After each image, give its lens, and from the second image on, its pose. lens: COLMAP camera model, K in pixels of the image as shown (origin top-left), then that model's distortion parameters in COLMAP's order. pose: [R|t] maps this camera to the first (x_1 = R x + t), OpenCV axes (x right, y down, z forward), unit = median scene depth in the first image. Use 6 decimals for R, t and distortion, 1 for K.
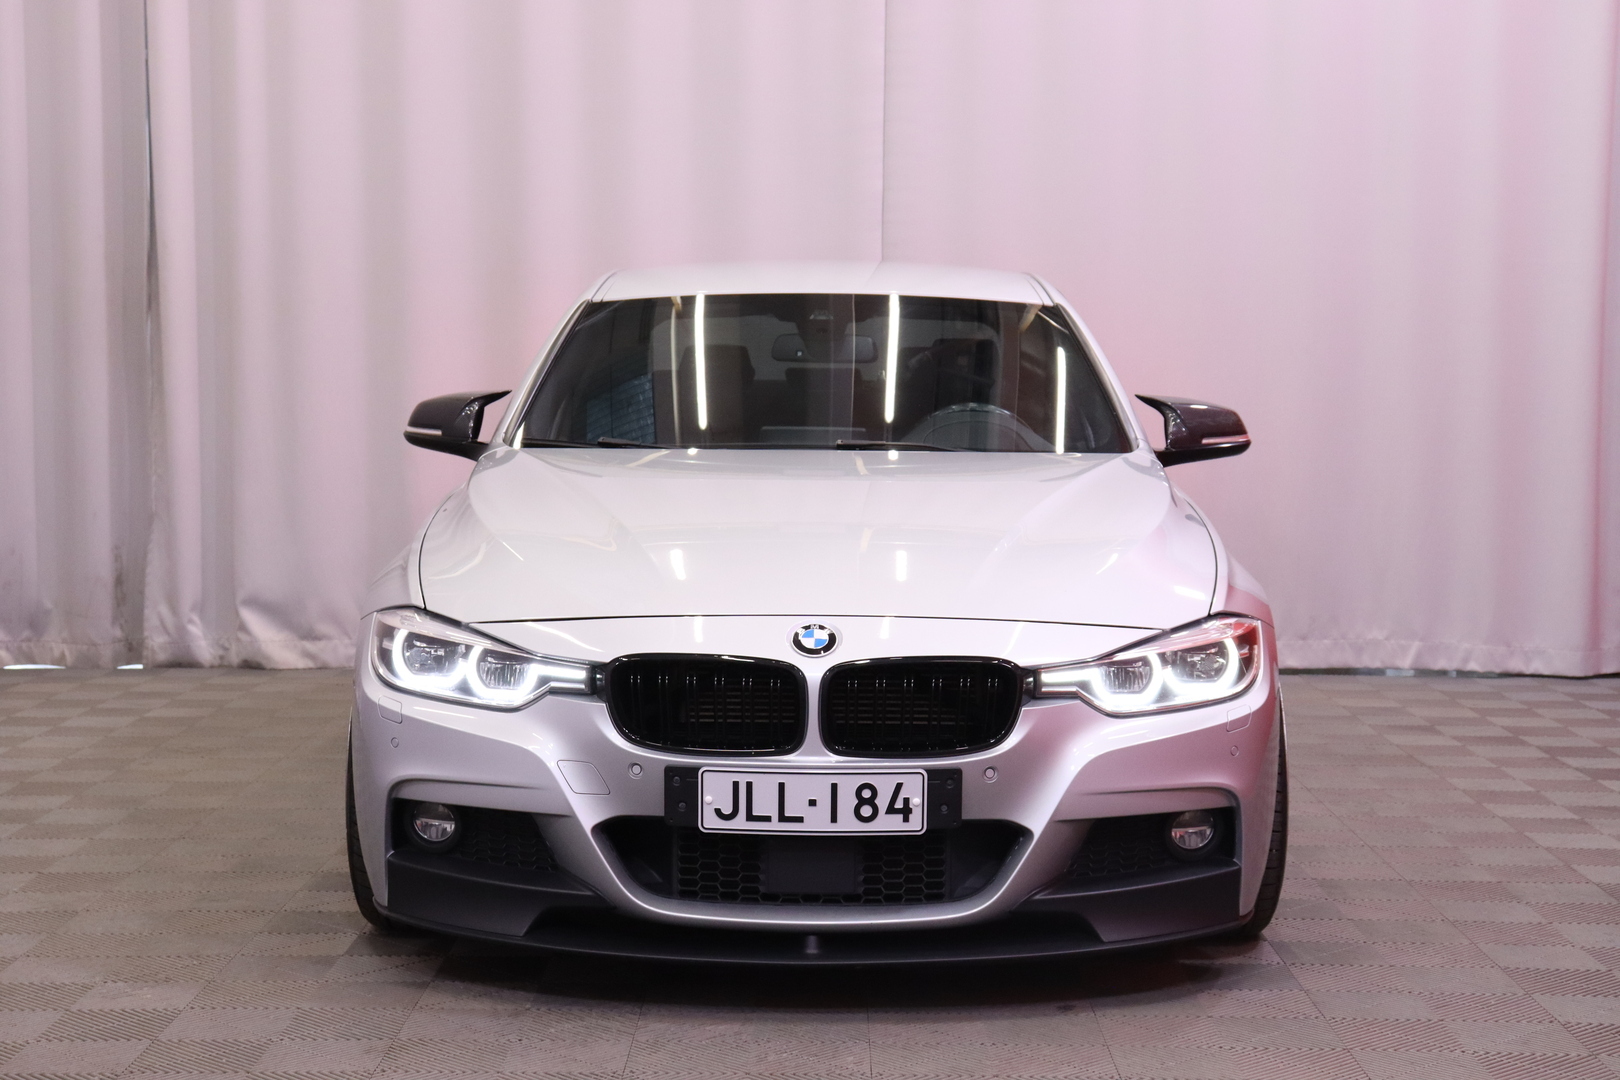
lens RADIAL K [[2732.3, 0, 813.7], [0, 2732.3, 542.7], [0, 0, 1]] dist [0.127899, 0.000000]
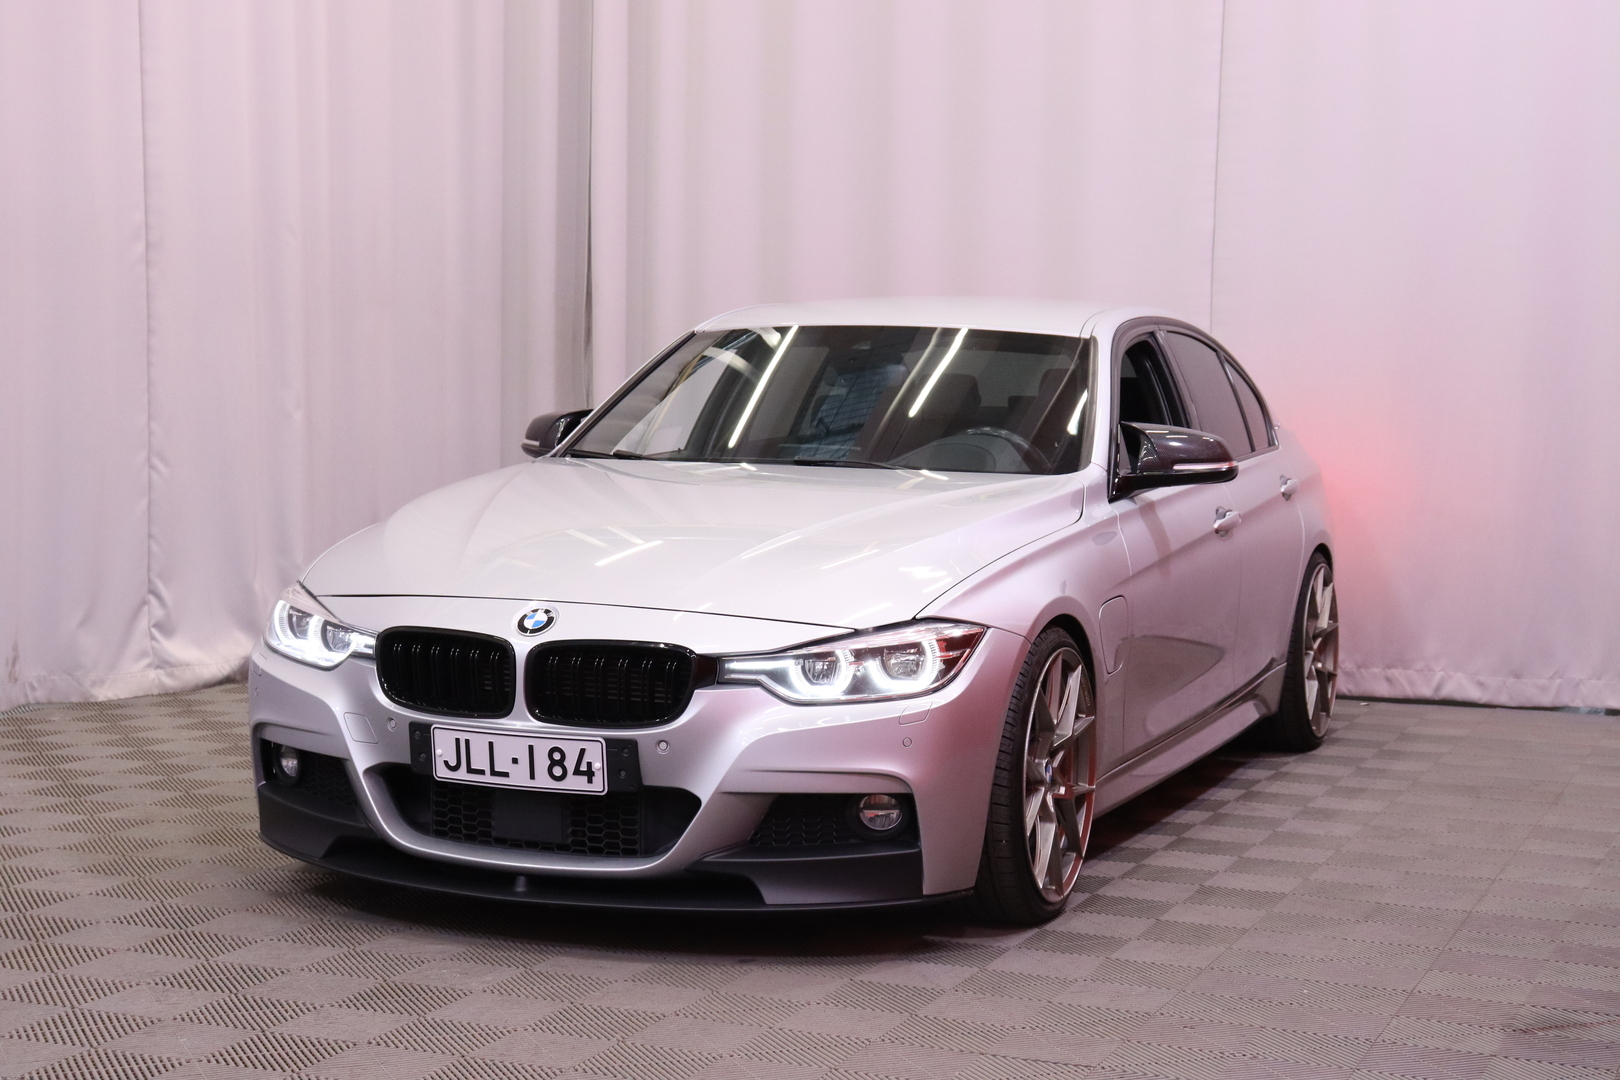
lens RADIAL K [[2704.7, 0, 807.4], [0, 2704.7, 541.0], [0, 0, 1]] dist [0.049568, 0.000000]
pose [[0.924037, 0.034103, -0.380779, 0.538283], [-0.039332, 0.999208, -0.005956, 0.003850], [0.380275, 0.020480, 0.924647, -0.015634]]
